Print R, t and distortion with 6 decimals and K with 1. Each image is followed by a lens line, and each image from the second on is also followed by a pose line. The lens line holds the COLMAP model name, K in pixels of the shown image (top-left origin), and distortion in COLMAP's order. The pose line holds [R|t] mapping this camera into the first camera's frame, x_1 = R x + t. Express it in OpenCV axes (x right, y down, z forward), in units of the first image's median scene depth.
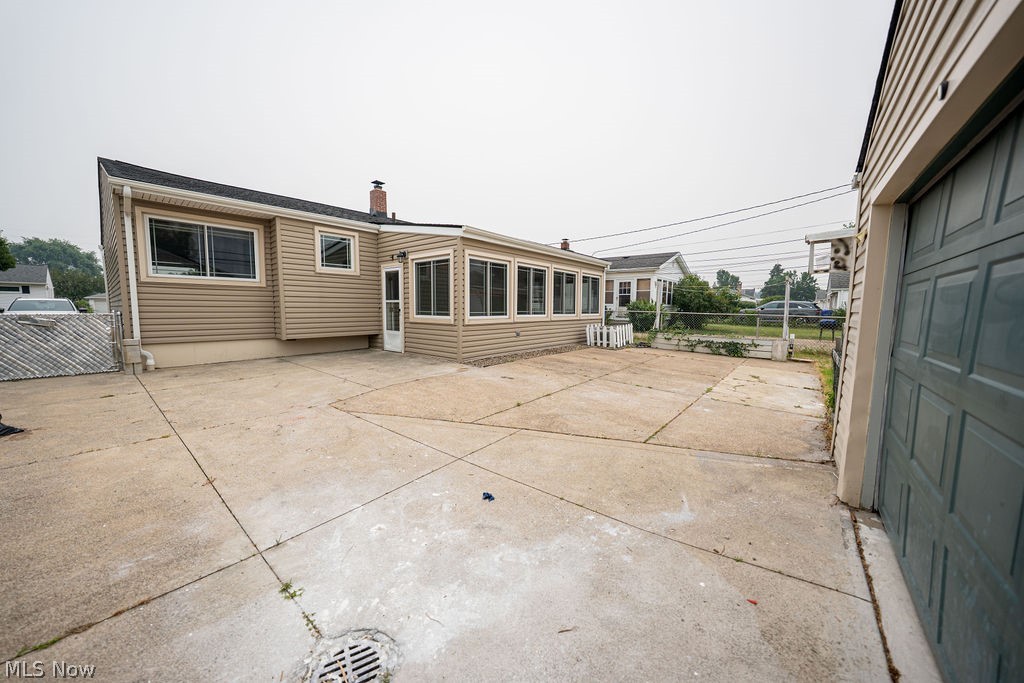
lens RADIAL K [[357.1, 0, 511.7], [0, 357.1, 340.7], [0, 0, 1]] dist [-0.012406, 0.000126]
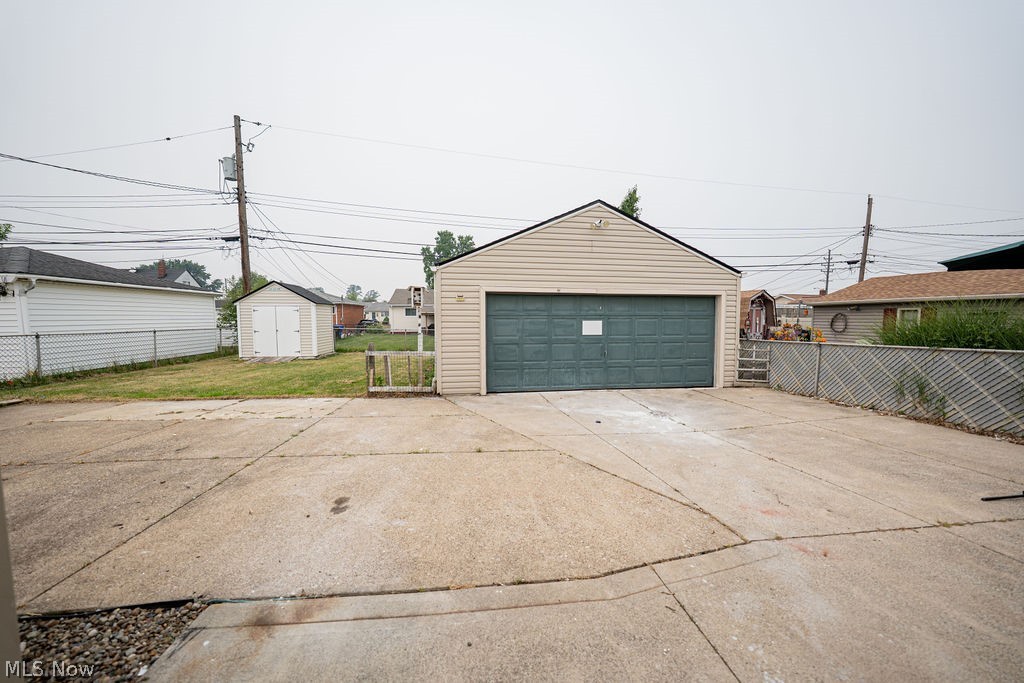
lens RADIAL K [[357.1, 0, 512.1], [0, 357.1, 341.5], [0, 0, 1]] dist [-0.012406, 0.000126]
pose [[-0.737764, -0.052717, 0.672997, -0.724340], [0.052275, 0.989491, 0.134815, -0.222579], [-0.673031, 0.134643, -0.727255, 1.893993]]
